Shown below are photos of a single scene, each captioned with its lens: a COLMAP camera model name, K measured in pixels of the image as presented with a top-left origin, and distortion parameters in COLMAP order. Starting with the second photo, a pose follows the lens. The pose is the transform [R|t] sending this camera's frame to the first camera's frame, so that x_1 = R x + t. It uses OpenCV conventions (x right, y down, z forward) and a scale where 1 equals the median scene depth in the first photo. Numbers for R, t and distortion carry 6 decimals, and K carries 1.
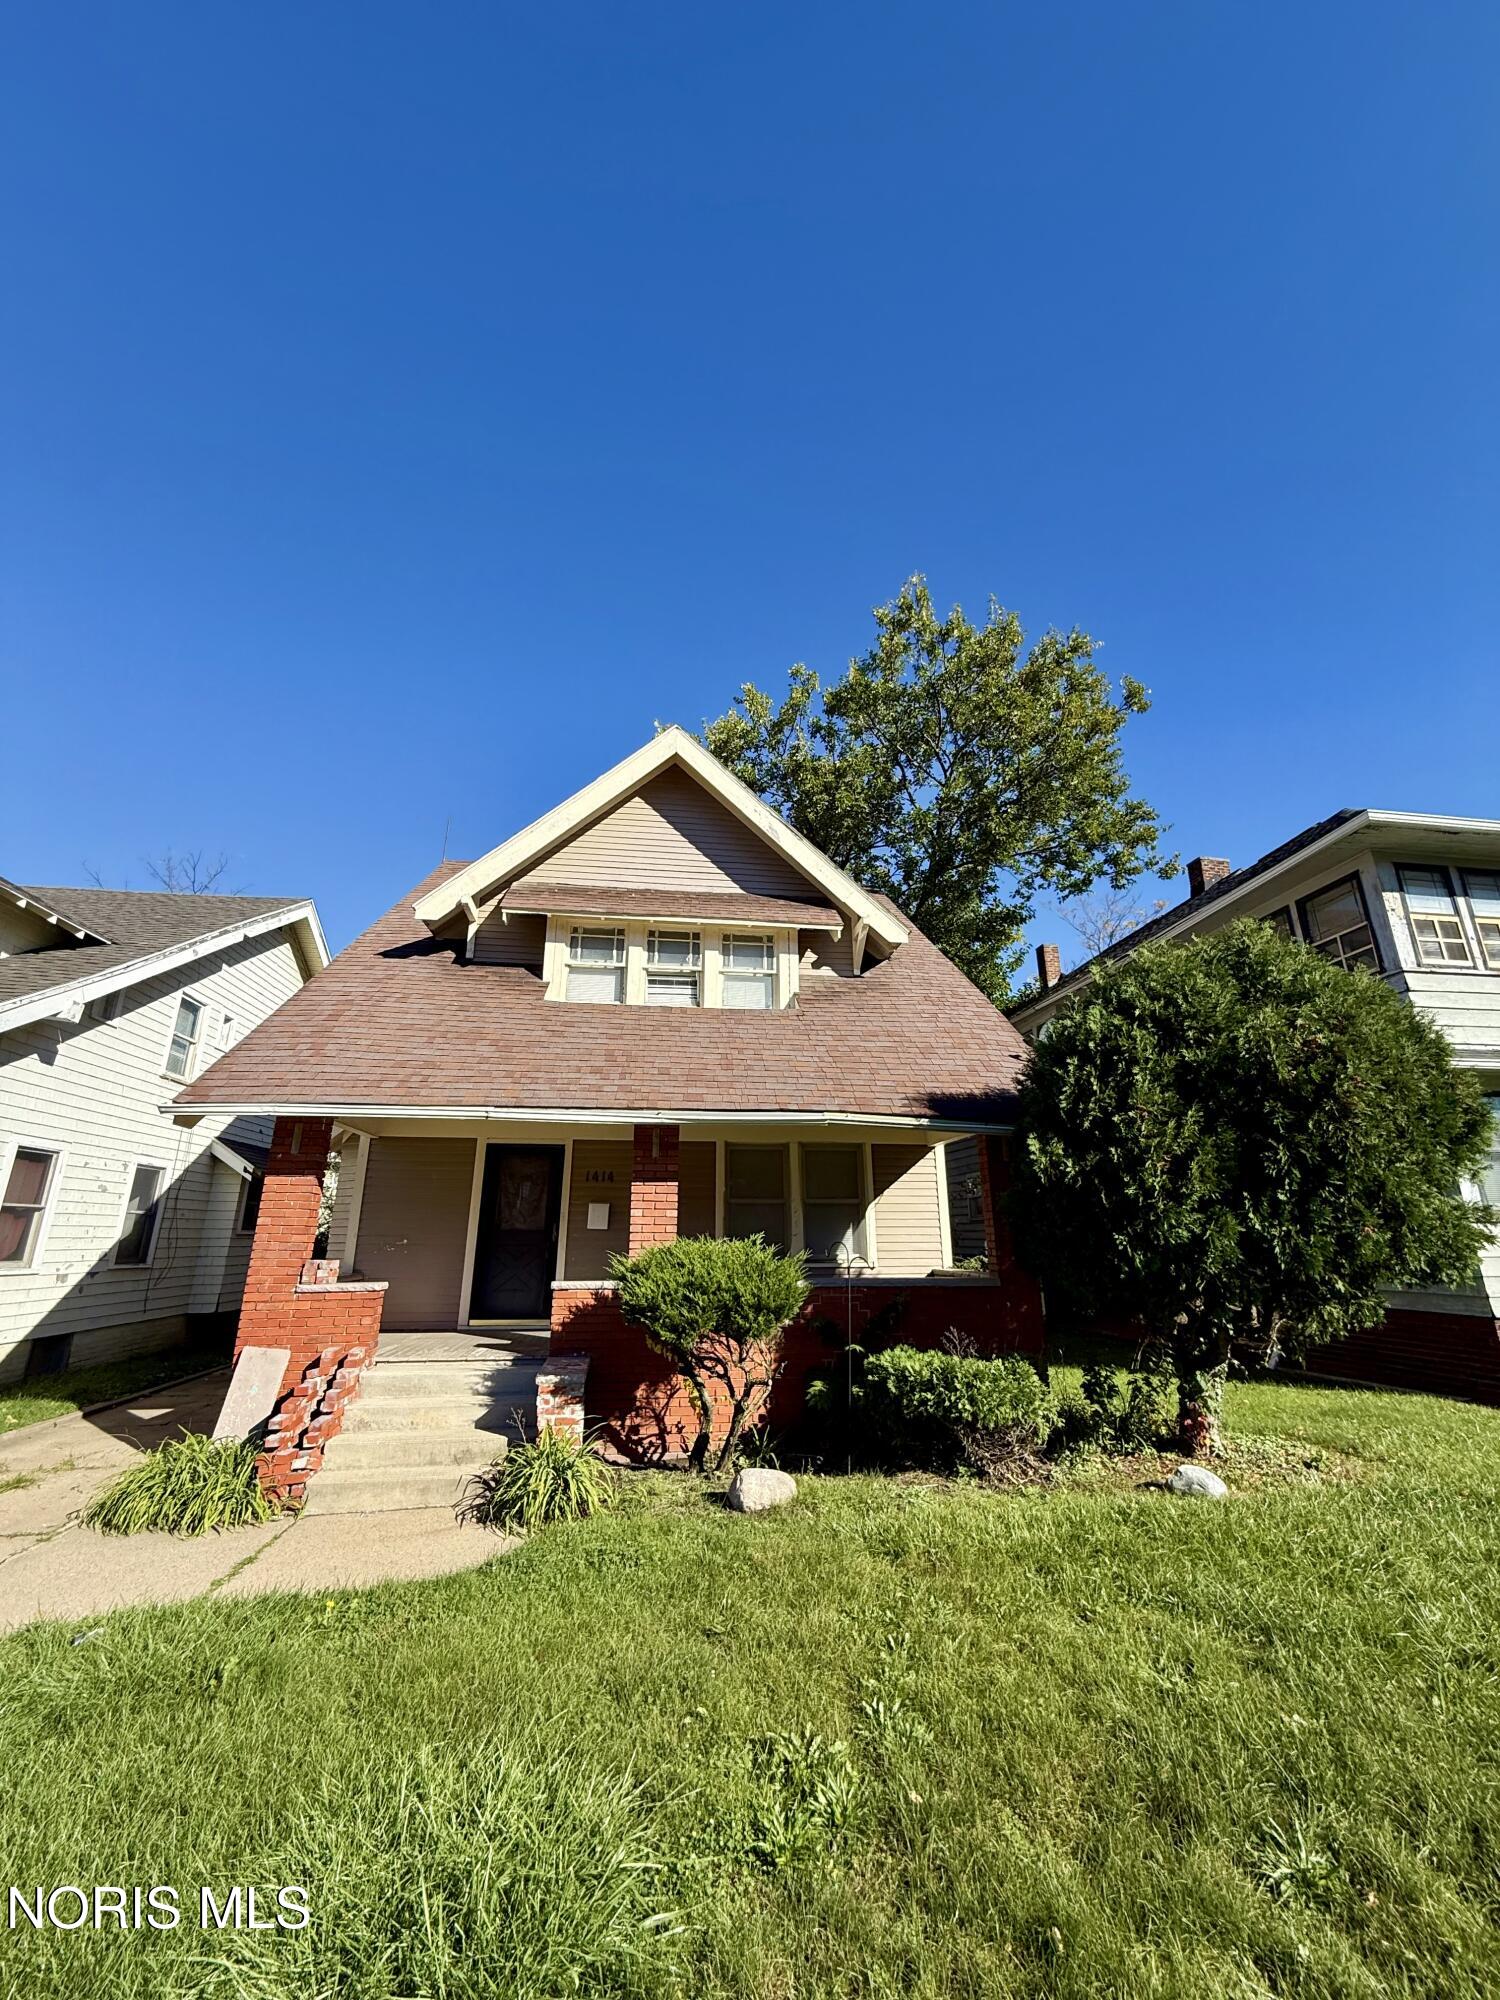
lens RADIAL K [[794.5, 0, 749.0], [0, 794.5, 995.0], [0, 0, 1]] dist [-0.006125, 0.000872]
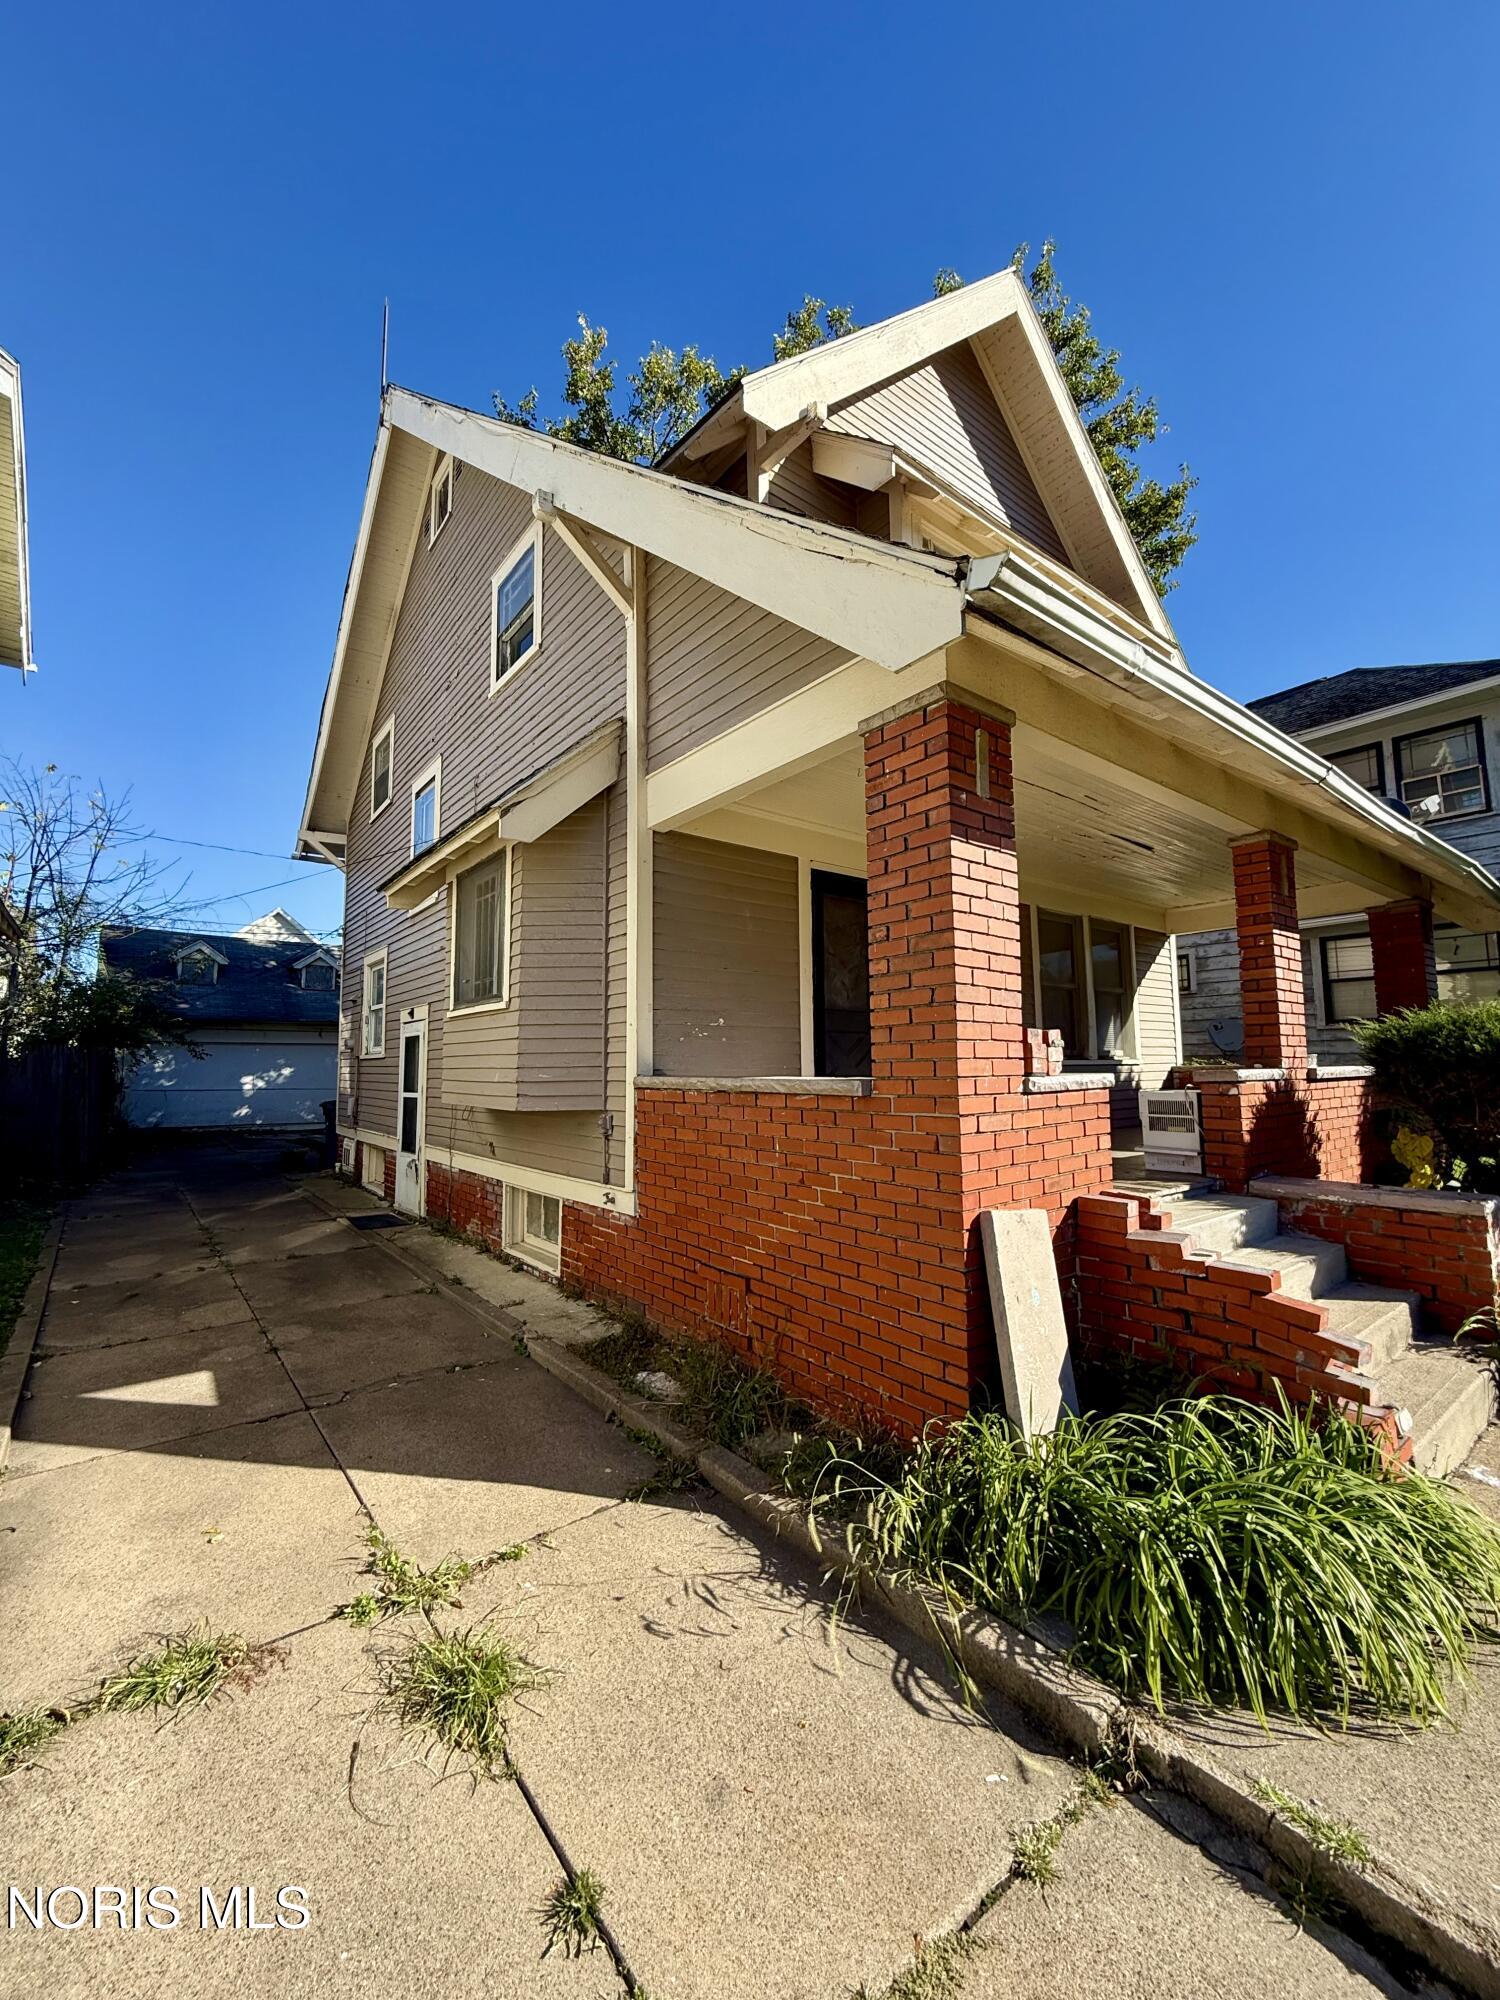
lens RADIAL K [[794.5, 0, 744.0], [0, 794.5, 997.9], [0, 0, 1]] dist [-0.006125, 0.000872]
pose [[0.865943, 0.036761, 0.498789, -0.649838], [-0.137183, 0.976504, 0.166194, 0.184063], [-0.480960, -0.212340, 0.850640, 0.477623]]
